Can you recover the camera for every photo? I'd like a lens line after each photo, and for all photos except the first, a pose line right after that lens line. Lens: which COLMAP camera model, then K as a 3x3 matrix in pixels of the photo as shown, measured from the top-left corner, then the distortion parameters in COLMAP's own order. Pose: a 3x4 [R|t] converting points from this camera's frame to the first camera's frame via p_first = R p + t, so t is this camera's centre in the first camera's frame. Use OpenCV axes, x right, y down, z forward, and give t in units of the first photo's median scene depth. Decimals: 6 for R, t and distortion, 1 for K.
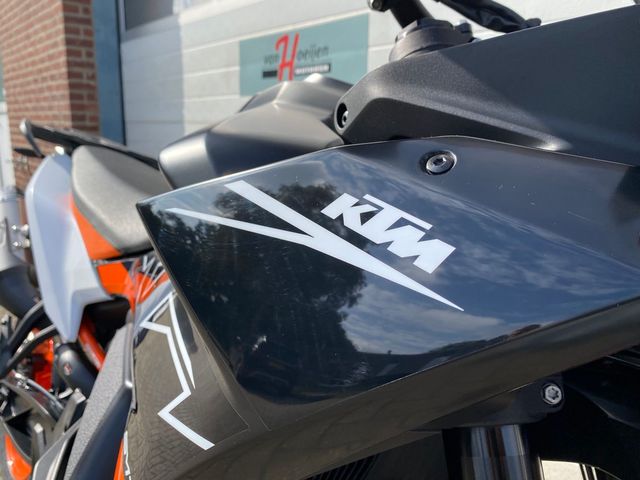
lens RADIAL K [[483.7, 0, 317.5], [0, 483.7, 239.6], [0, 0, 1]] dist [0.022386, -0.008499]
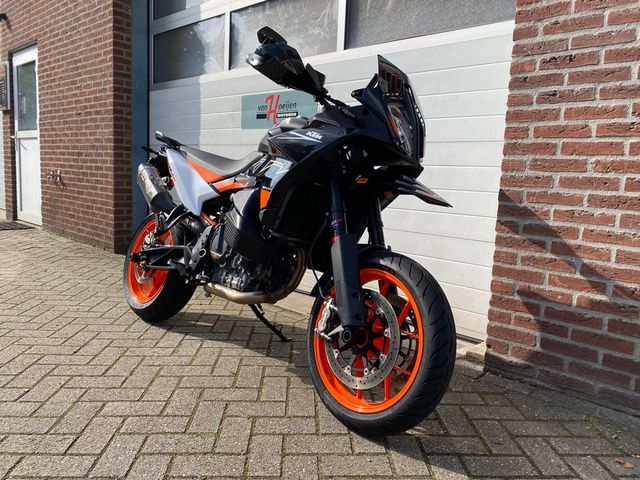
lens RADIAL K [[483.7, 0, 321.8], [0, 483.7, 240.9], [0, 0, 1]] dist [0.022386, -0.008499]
pose [[0.994978, 0.019750, 0.098122, -0.031991], [-0.011085, 0.996051, -0.088084, 0.163662], [-0.099475, 0.086554, 0.991268, -0.453952]]
